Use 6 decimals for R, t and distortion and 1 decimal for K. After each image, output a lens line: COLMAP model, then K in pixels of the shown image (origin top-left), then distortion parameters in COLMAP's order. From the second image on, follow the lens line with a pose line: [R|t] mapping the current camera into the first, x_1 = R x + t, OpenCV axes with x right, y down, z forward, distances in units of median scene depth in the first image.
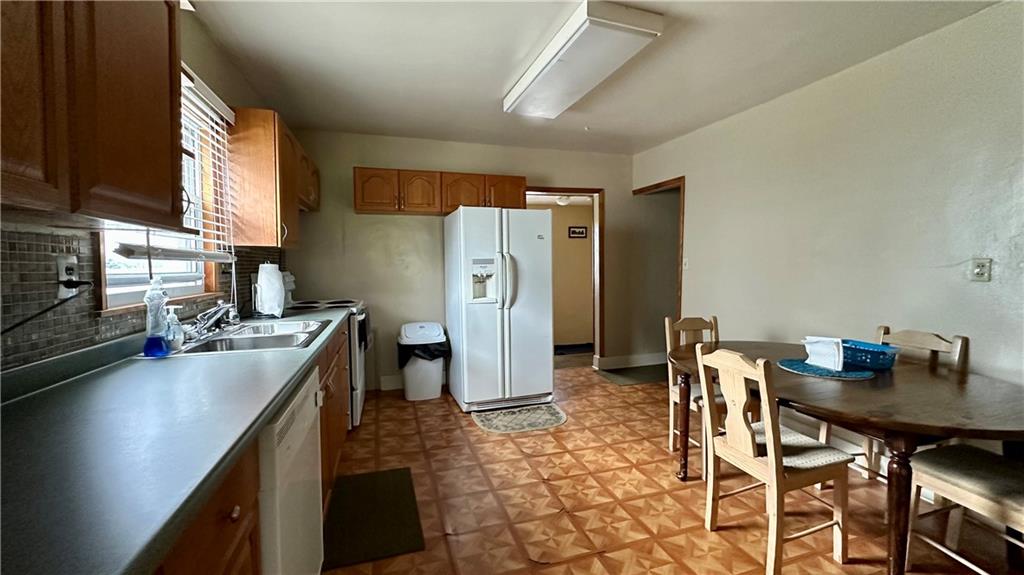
lens RADIAL K [[407.9, 0, 514.2], [0, 407.9, 281.8], [0, 0, 1]] dist [-0.006054, 0.000240]
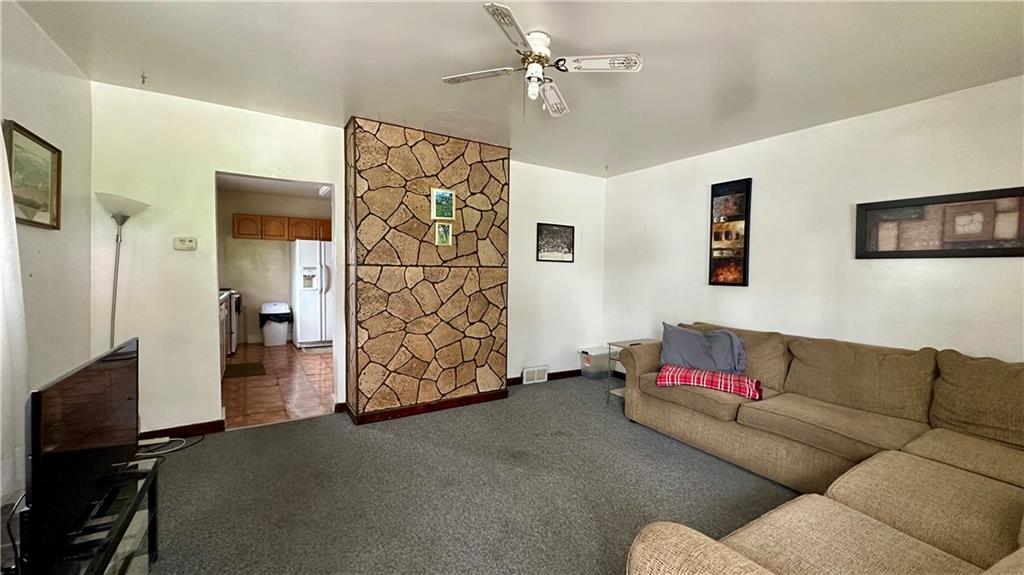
lens RADIAL K [[407.9, 0, 514.6], [0, 407.9, 285.9], [0, 0, 1]] dist [-0.006054, 0.000240]
pose [[0.967032, 0.013297, 0.254306, 0.359331], [-0.011848, 0.999904, -0.007229, 0.034048], [-0.254378, 0.003977, 0.967097, -1.063490]]
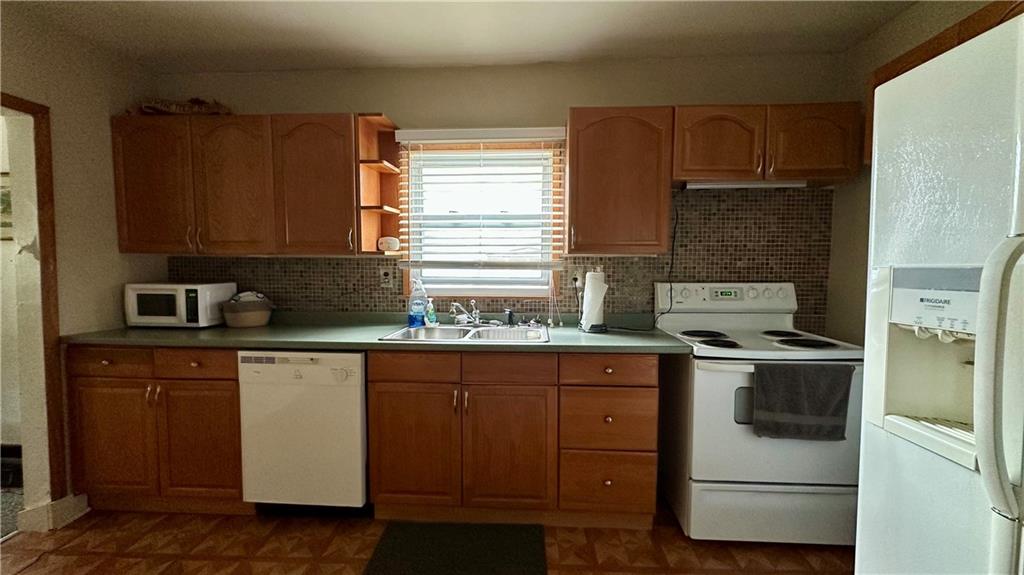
lens RADIAL K [[407.9, 0, 512.4], [0, 407.9, 284.1], [0, 0, 1]] dist [-0.006054, 0.000240]
pose [[-0.341048, 0.047400, -0.938850, 0.233515], [-0.040988, 0.997028, 0.065226, -0.050669], [0.939152, 0.060727, -0.338092, 0.821800]]
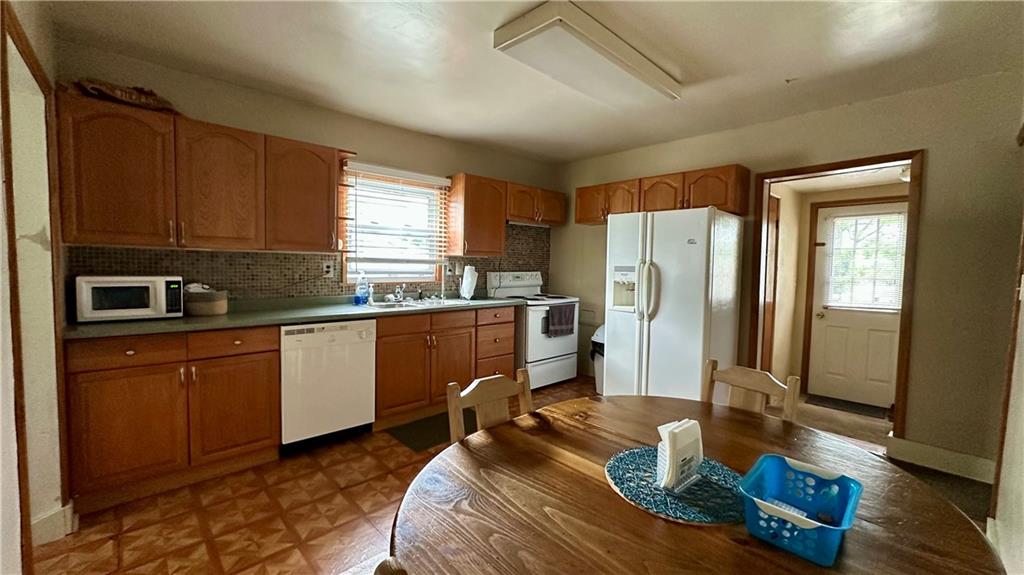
lens RADIAL K [[407.9, 0, 509.5], [0, 407.9, 282.8], [0, 0, 1]] dist [-0.006054, 0.000240]
pose [[0.435929, 0.058618, -0.898070, 0.669696], [-0.060063, 0.997547, 0.035956, -0.033609], [0.897975, 0.038266, 0.438380, 0.312719]]
